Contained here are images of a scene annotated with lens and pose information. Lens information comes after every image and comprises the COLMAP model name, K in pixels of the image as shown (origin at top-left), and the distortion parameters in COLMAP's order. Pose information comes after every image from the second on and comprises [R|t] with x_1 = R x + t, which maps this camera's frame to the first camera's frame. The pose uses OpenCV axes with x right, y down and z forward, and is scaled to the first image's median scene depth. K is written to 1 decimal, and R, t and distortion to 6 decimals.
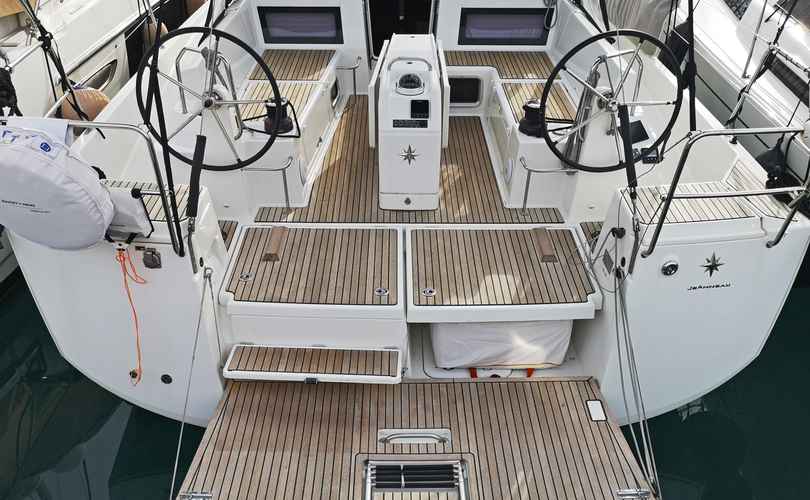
lens RADIAL K [[625.6, 0, 404.5], [0, 625.6, 253.2], [0, 0, 1]] dist [0.035766, -0.015339]
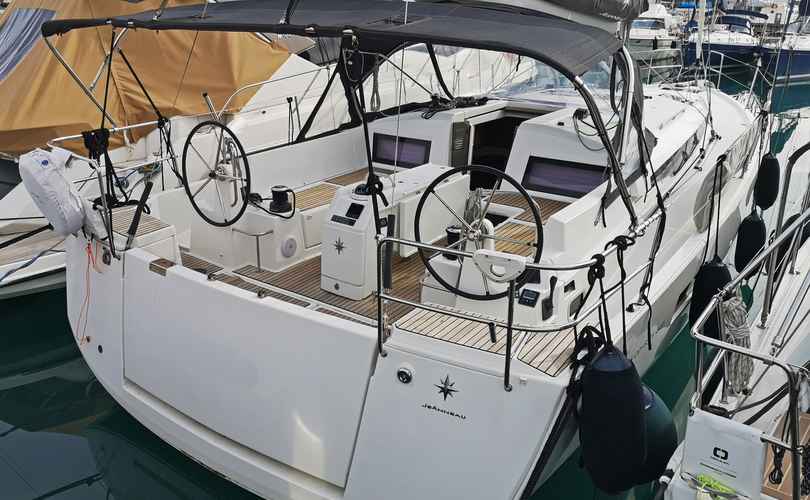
lens RADIAL K [[663.7, 0, 381.7], [0, 663.7, 238.5], [0, 0, 1]] dist [0.017694, -0.002765]
pose [[0.805497, 0.197156, -0.558842, 0.778257], [-0.337518, 0.927763, -0.159180, 0.000864], [0.487089, 0.316838, 0.813854, 0.021313]]
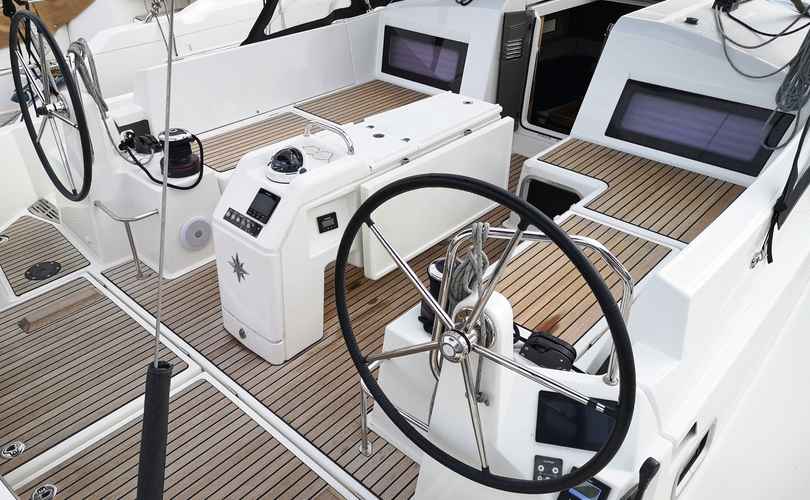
lens RADIAL K [[625.6, 0, 405.1], [0, 625.6, 248.3], [0, 0, 1]] dist [0.035766, -0.015339]
pose [[0.734594, 0.356590, -0.577248, 0.492610], [-0.385431, 0.919476, 0.077507, -0.292843], [0.558404, 0.165553, 0.812882, 0.590935]]
